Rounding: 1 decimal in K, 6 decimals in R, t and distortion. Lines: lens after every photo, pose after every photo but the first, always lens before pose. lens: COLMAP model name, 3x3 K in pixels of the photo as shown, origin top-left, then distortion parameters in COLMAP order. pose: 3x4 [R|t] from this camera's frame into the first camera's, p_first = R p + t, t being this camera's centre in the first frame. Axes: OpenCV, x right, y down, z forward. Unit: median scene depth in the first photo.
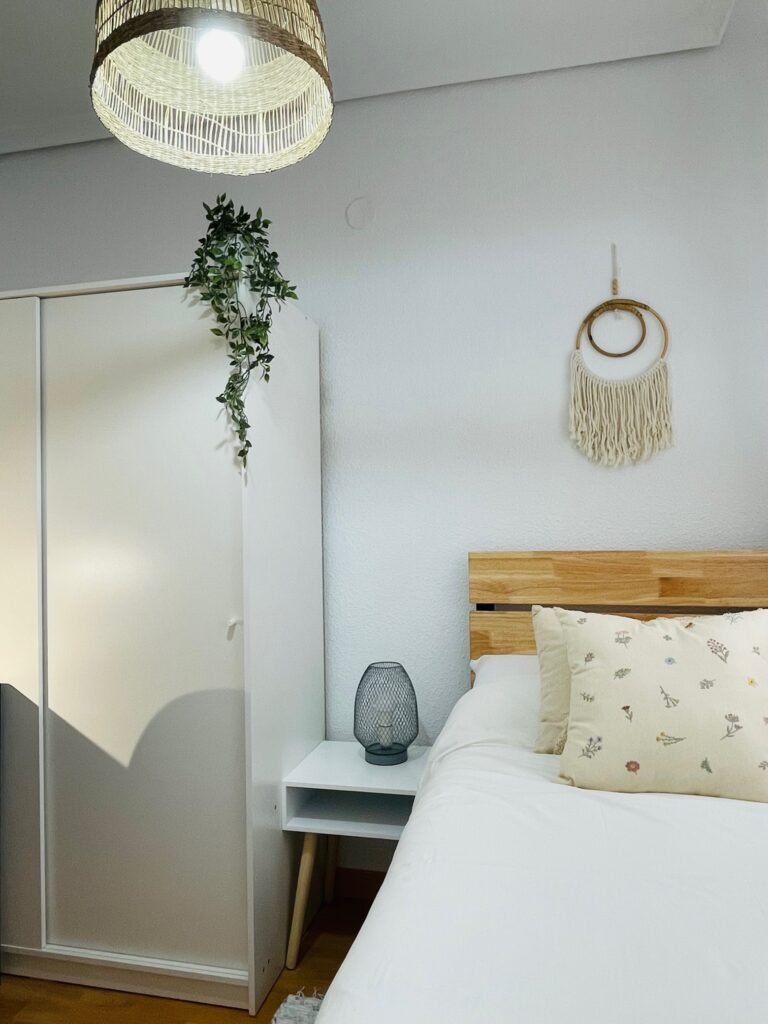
lens RADIAL K [[701.6, 0, 383.5], [0, 701.6, 506.5], [0, 0, 1]] dist [-0.005913, -0.002628]
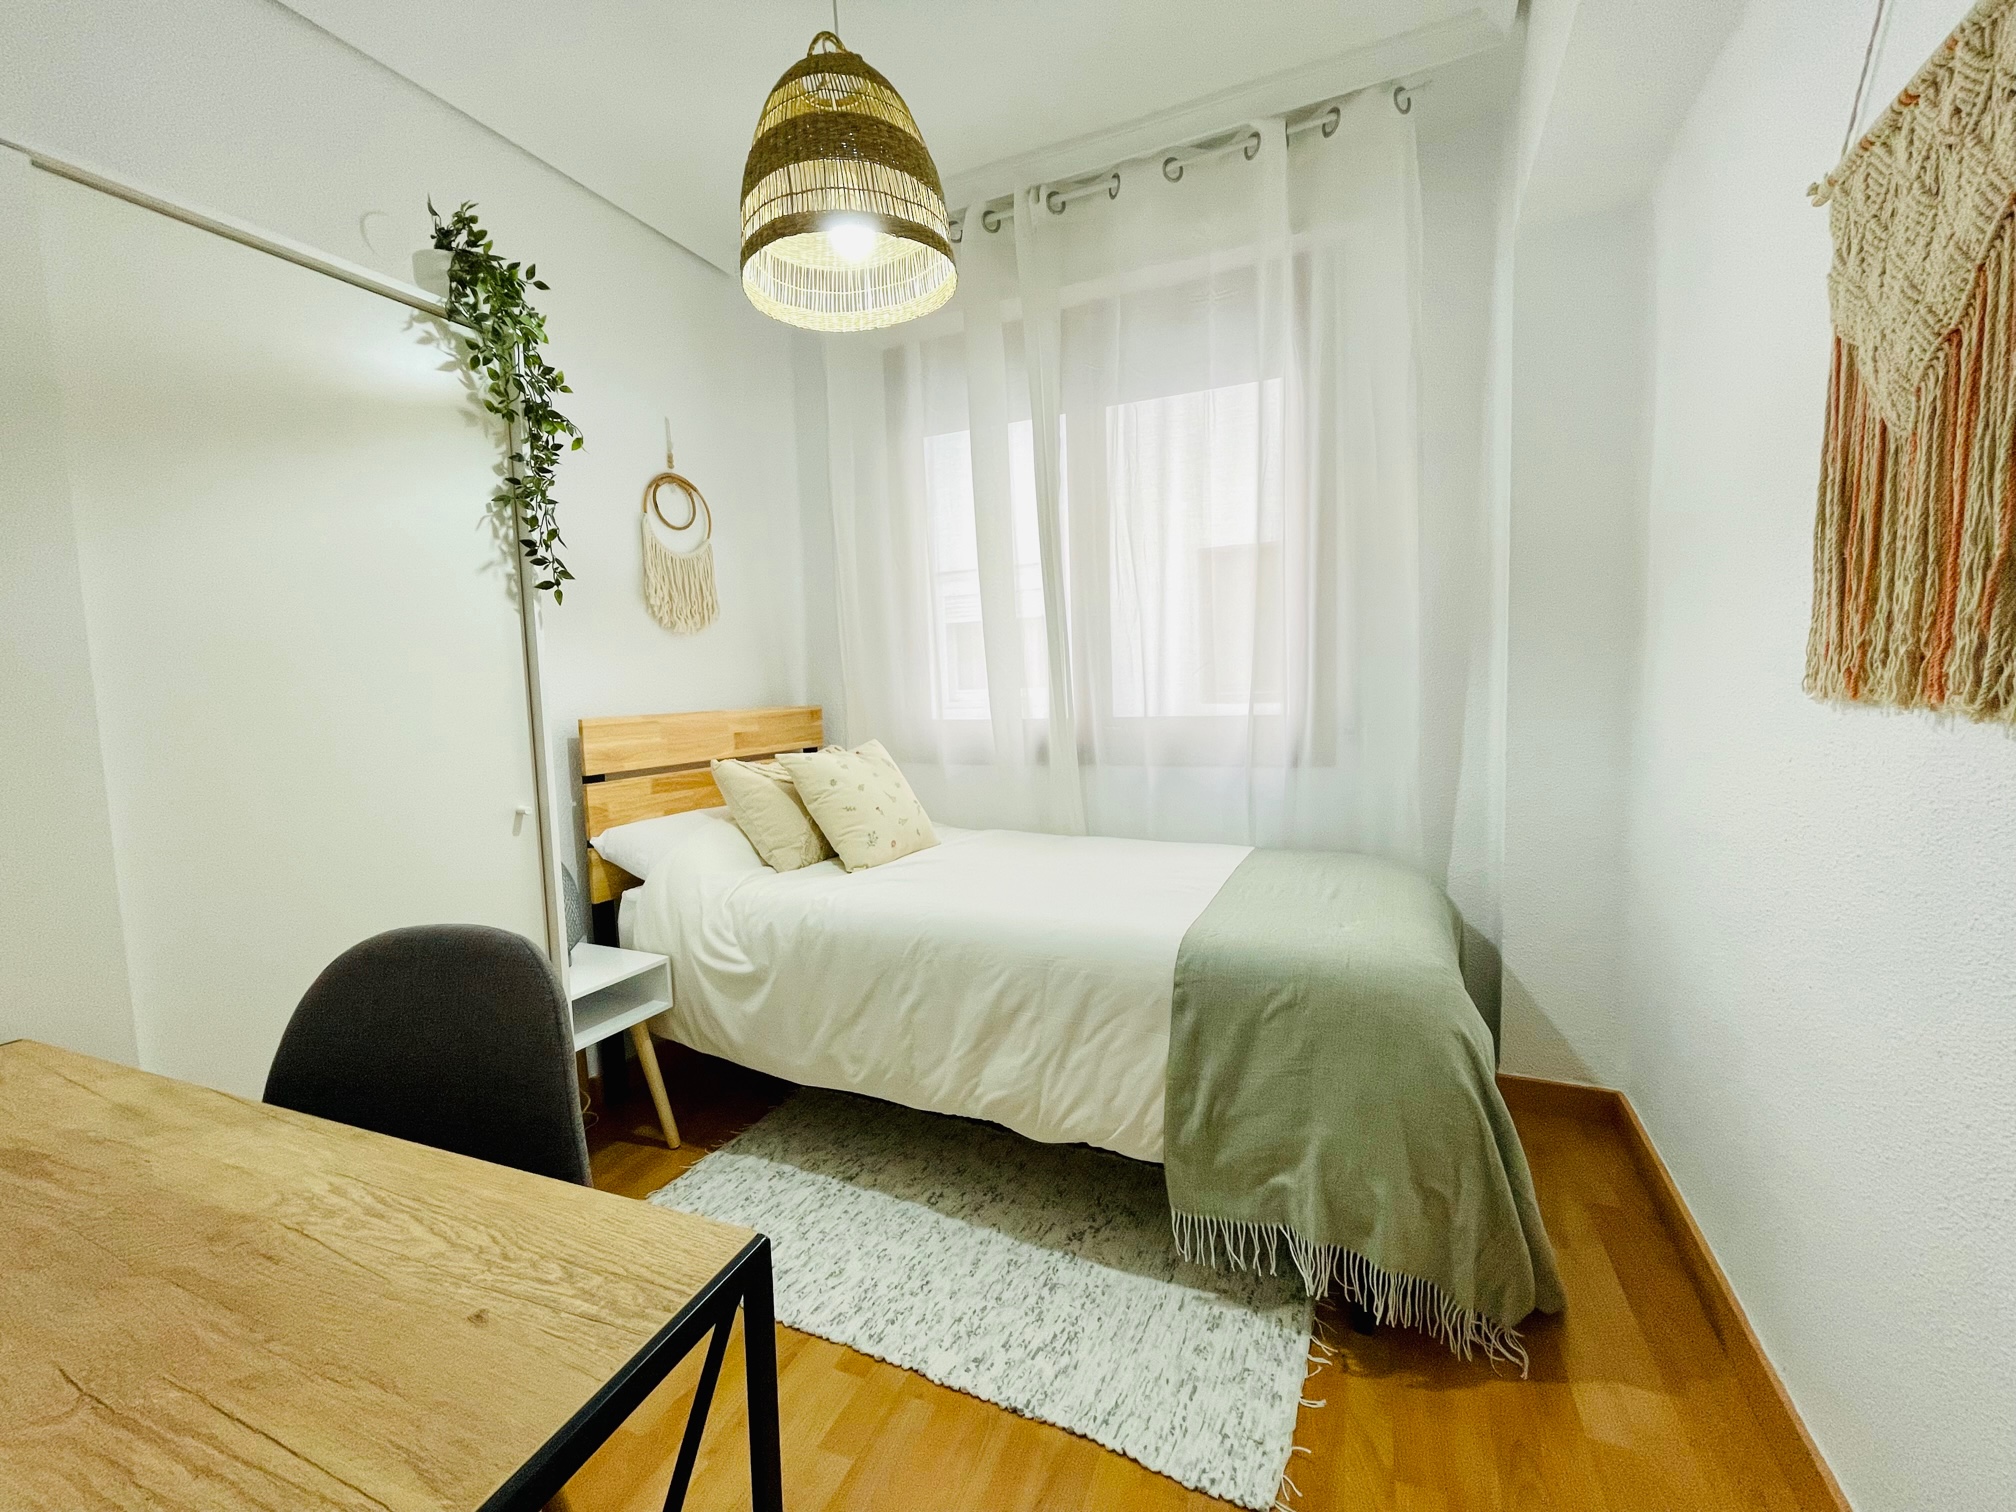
lens RADIAL K [[821.5, 0, 1008.0], [0, 821.5, 756.0], [0, 0, 1]] dist [-0.000968, -0.000090]
pose [[0.239863, -0.074505, 0.967944, -0.920913], [0.018852, 0.997220, 0.072086, 0.055455], [-0.970624, 0.000957, 0.240601, 0.260138]]
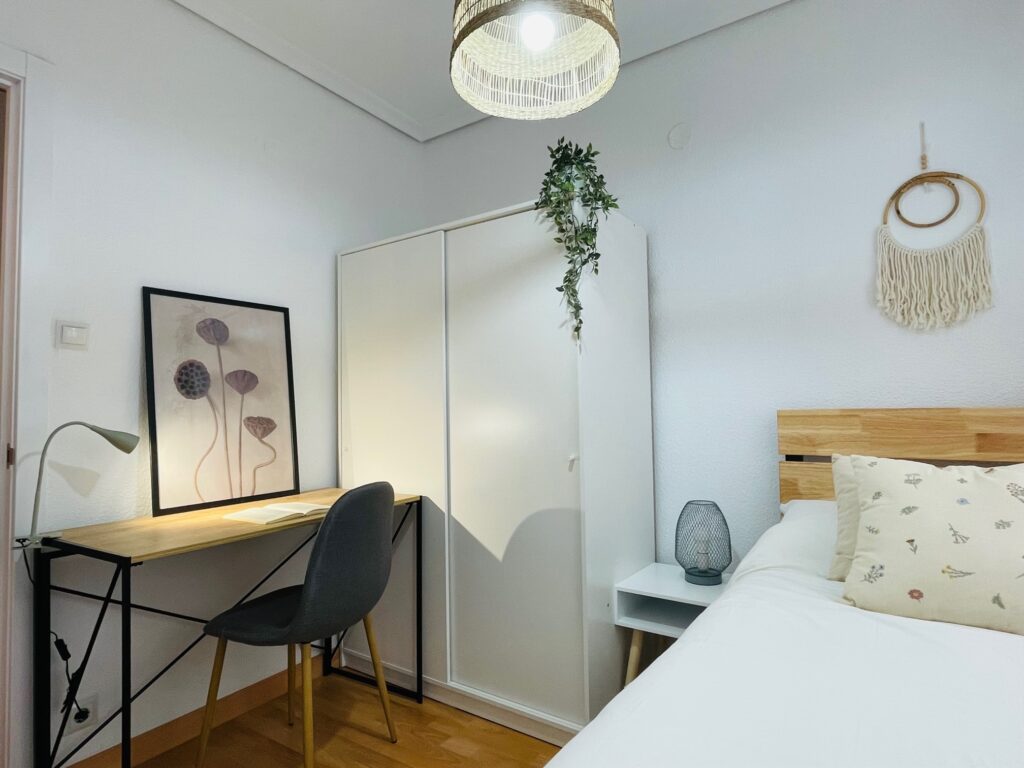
lens RADIAL K [[558.6, 0, 512.0], [0, 558.6, 384.0], [0, 0, 1]] dist [-0.006322, -0.000567]
pose [[0.928345, -0.011887, -0.371530, 0.069757], [0.007743, 0.999890, -0.012645, 0.036896], [0.371640, 0.008862, 0.928335, -0.020058]]
